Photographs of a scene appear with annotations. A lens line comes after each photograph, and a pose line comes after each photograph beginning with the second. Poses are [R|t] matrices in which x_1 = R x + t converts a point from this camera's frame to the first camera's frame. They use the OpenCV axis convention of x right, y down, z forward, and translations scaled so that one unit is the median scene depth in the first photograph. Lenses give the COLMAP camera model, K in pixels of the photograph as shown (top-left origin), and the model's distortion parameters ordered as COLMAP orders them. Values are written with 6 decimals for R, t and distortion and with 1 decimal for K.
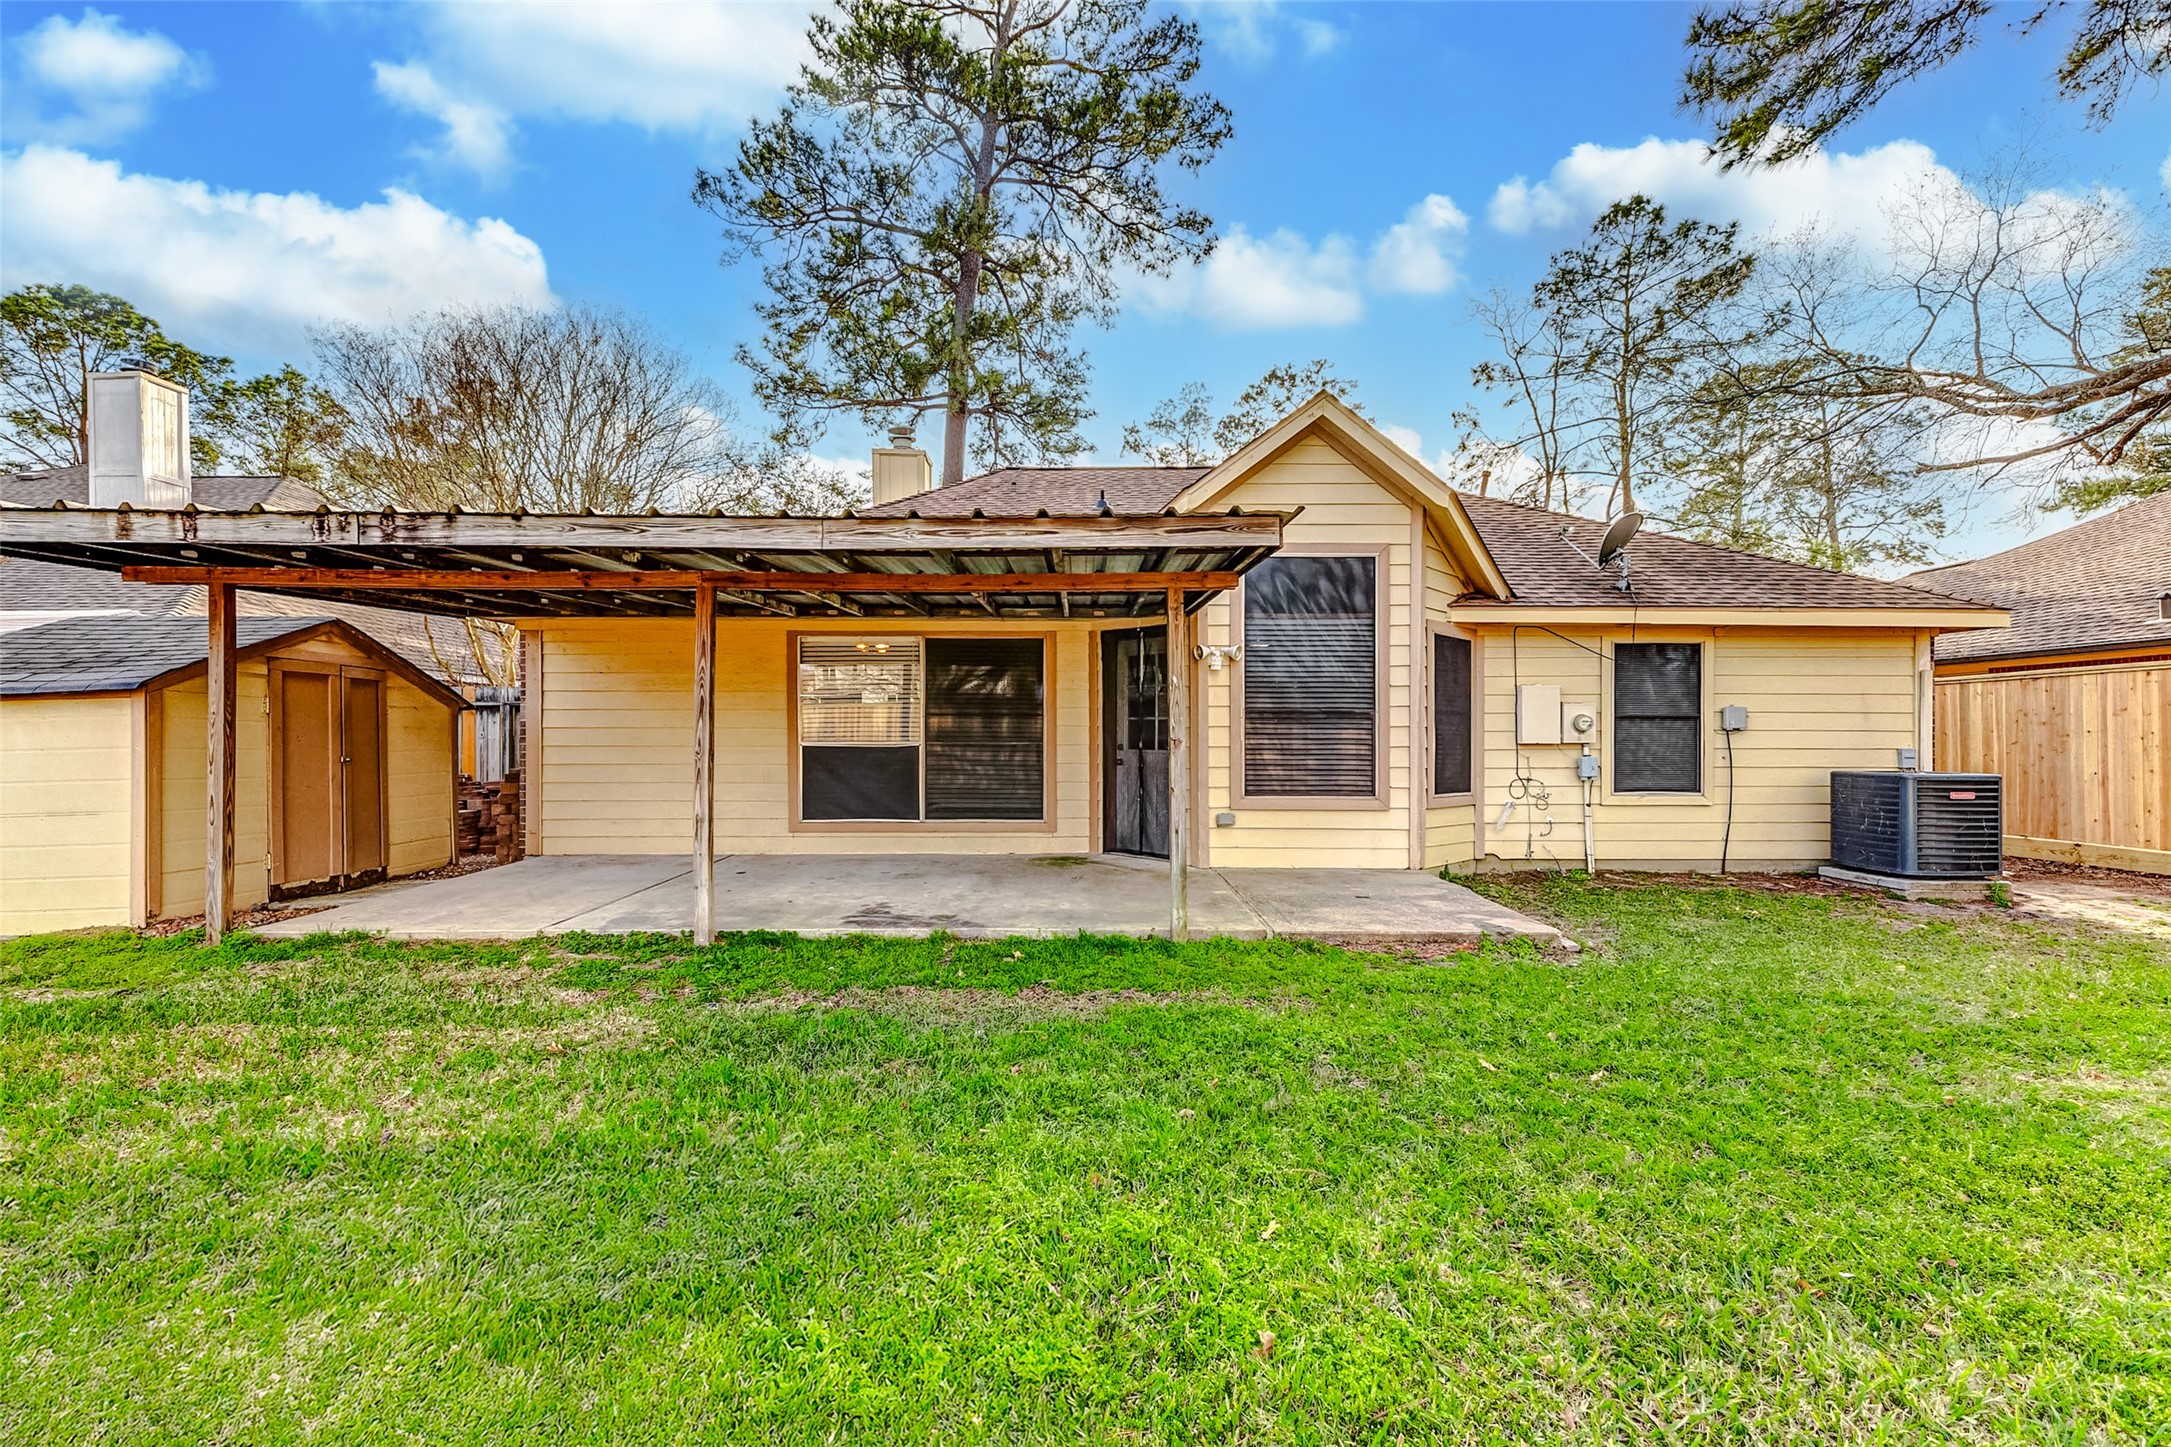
lens RADIAL K [[966.6, 0, 1077.2], [0, 966.6, 742.9], [0, 0, 1]] dist [0.010779, -0.000270]
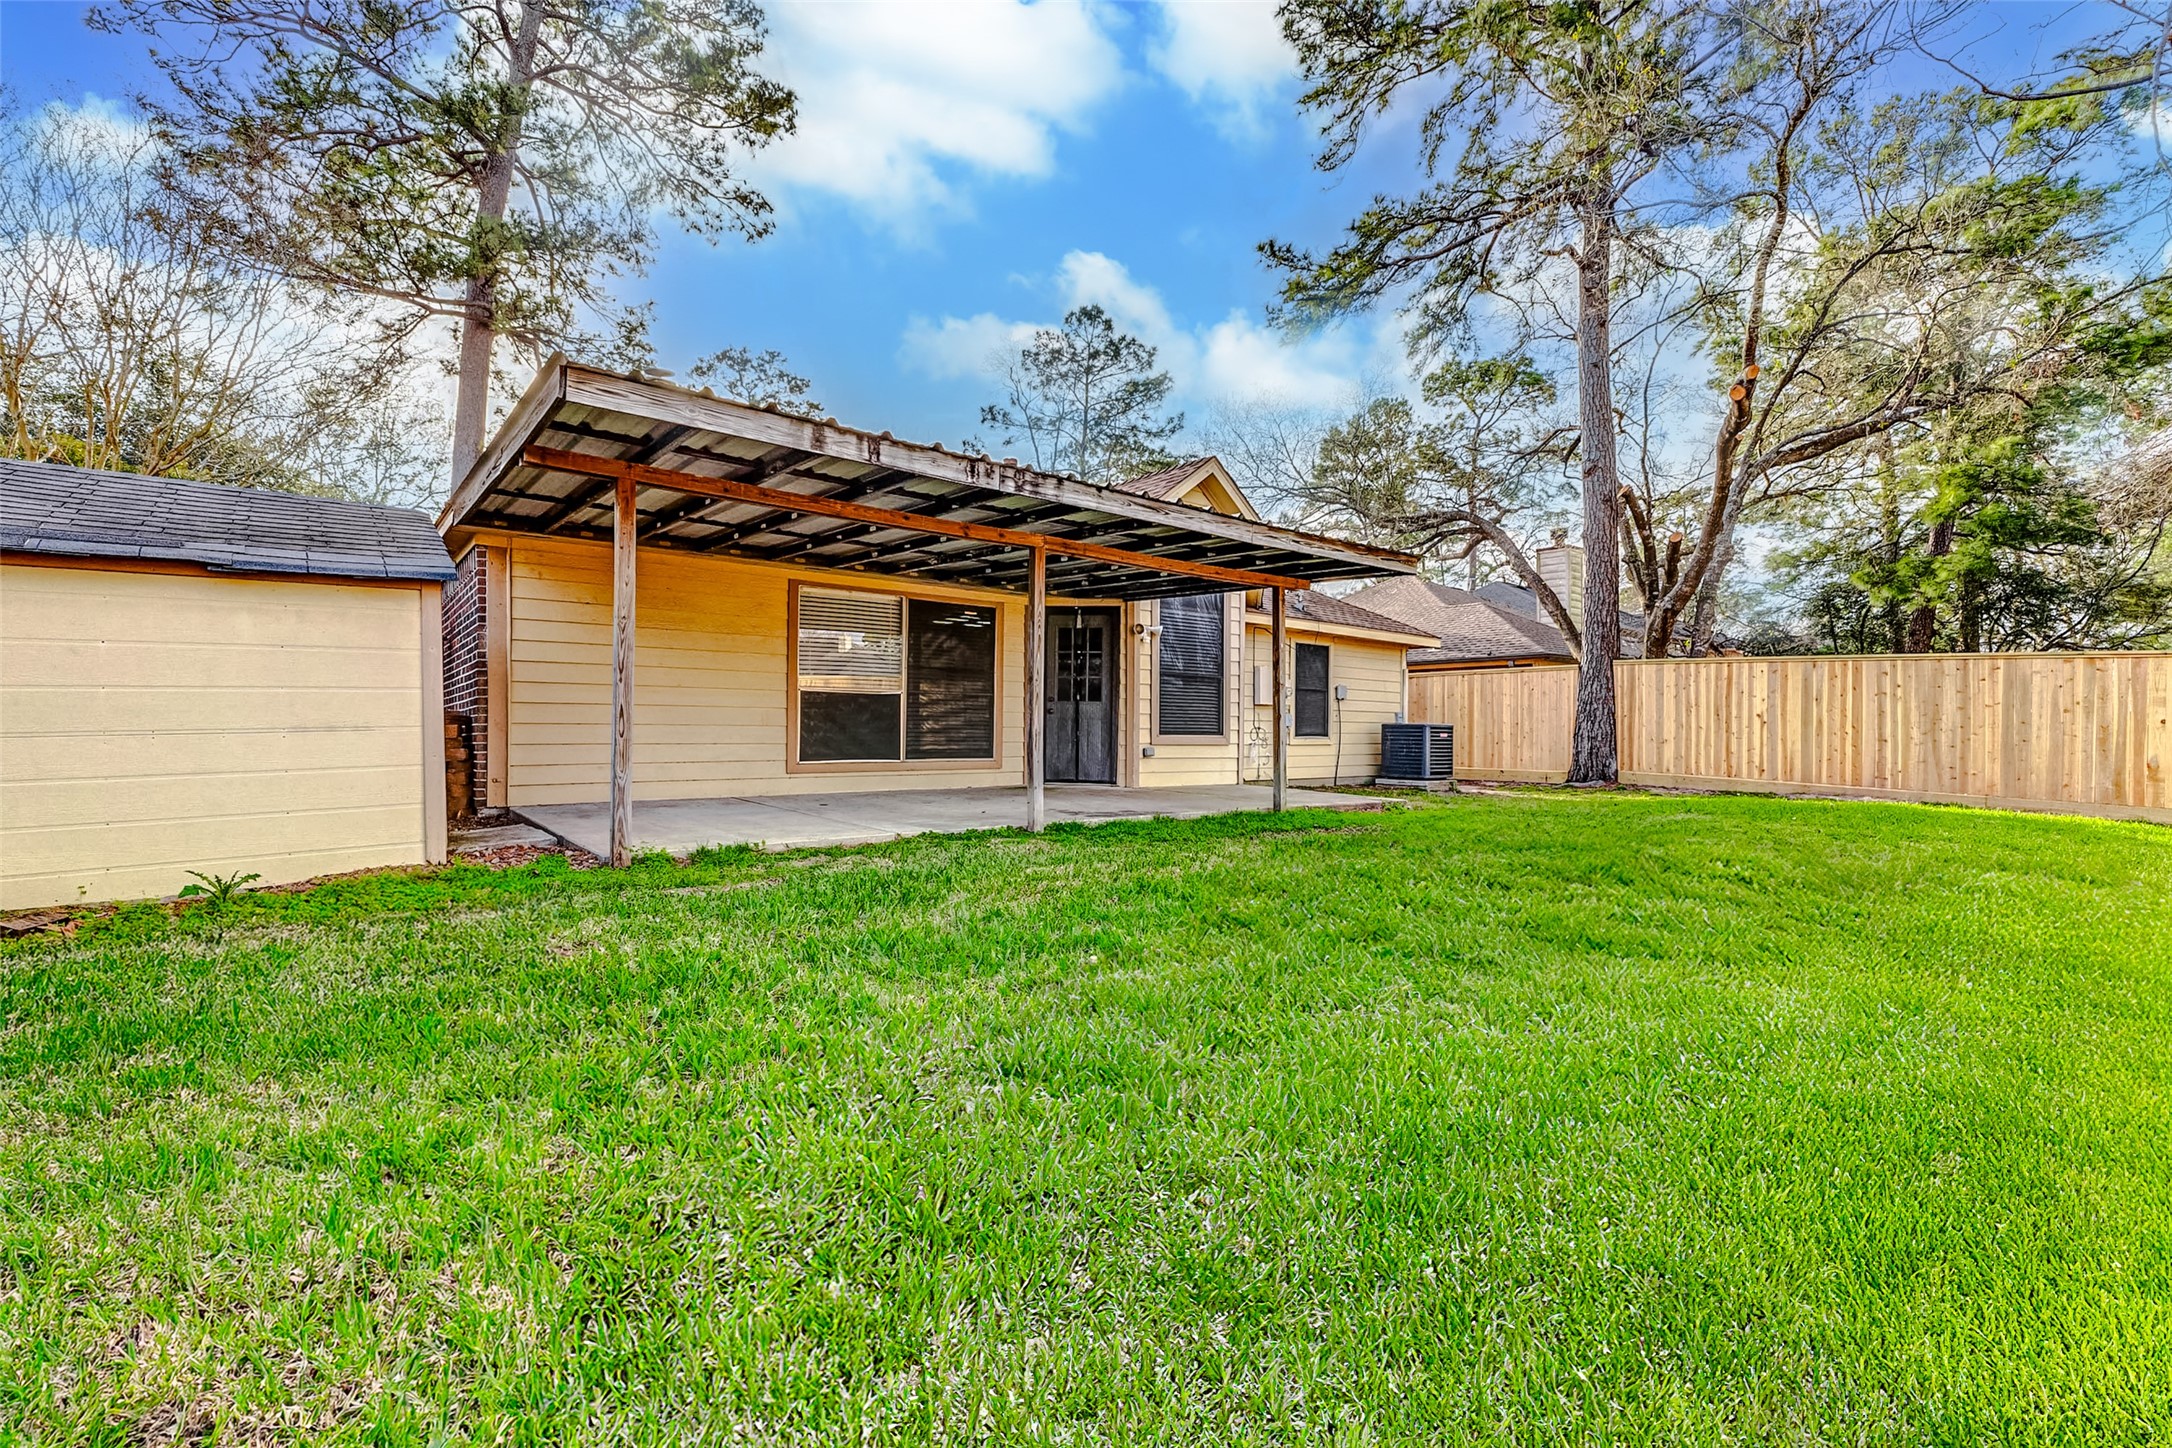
lens RADIAL K [[967.0, 0, 1077.7], [0, 967.0, 743.4], [0, 0, 1]] dist [0.010779, -0.000270]
pose [[0.773413, -0.001609, 0.633901, -0.725738], [-0.003327, 0.999973, 0.006598, 0.052815], [-0.633894, -0.007212, 0.773386, -0.000356]]
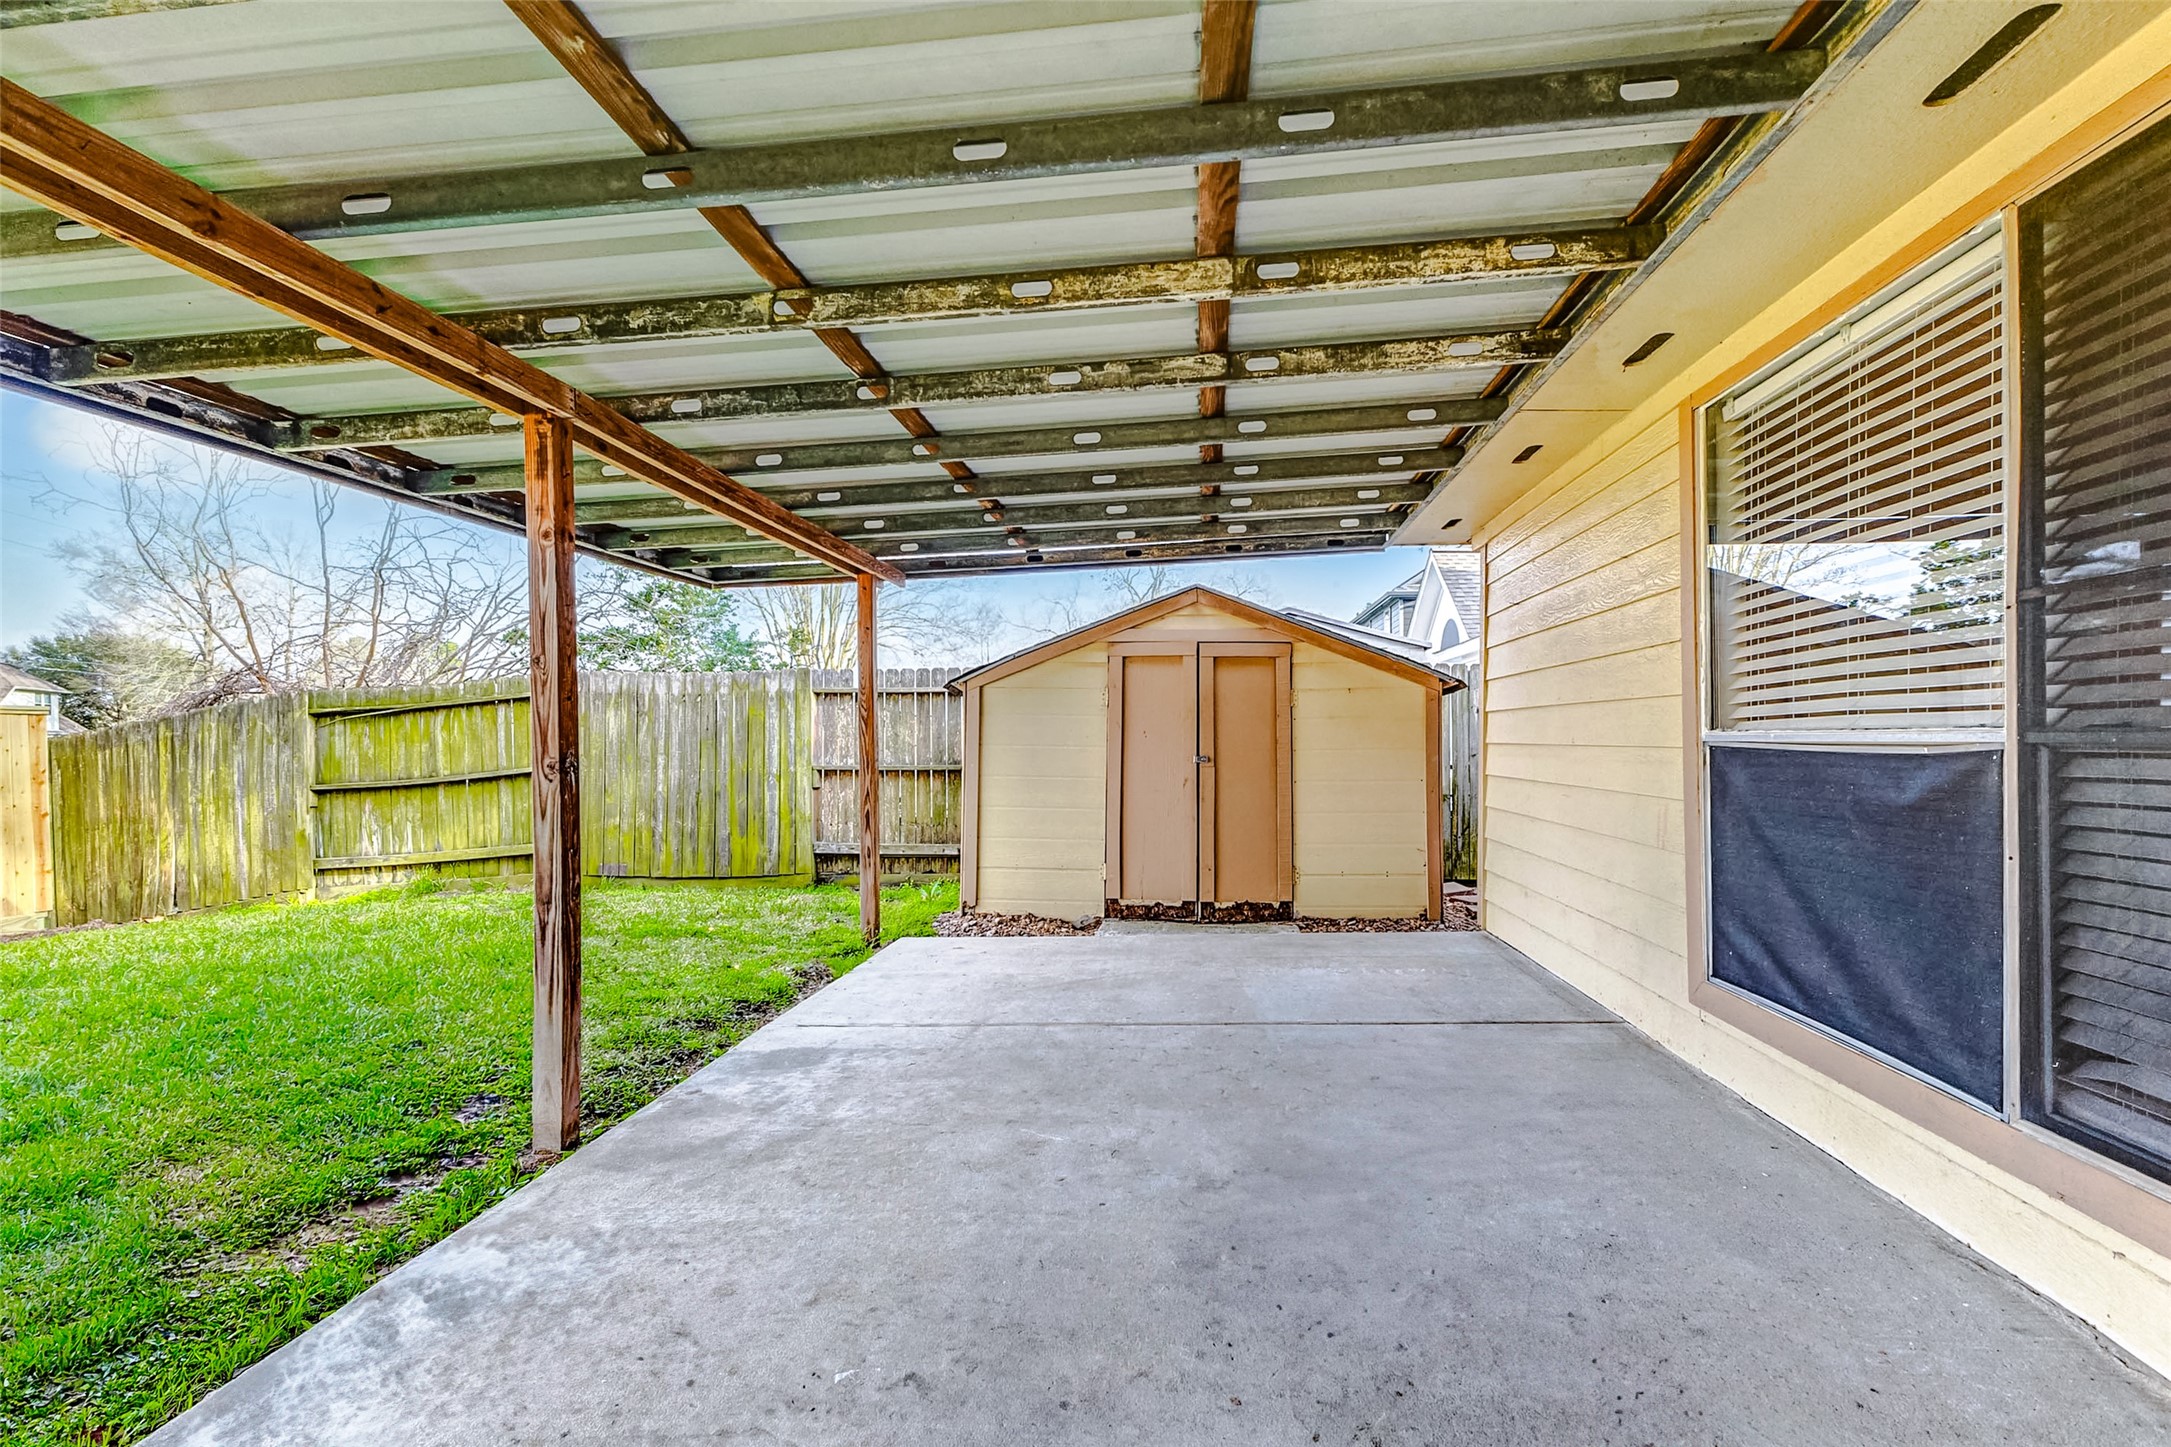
lens RADIAL K [[985.9, 0, 1117.1], [0, 985.9, 733.1], [0, 0, 1]] dist [0.001370, -0.000328]
pose [[-0.061612, 0.000172, -0.998100, 0.053950], [0.006677, 0.999978, -0.000240, -0.004006], [0.998078, -0.006679, -0.061612, 0.832421]]
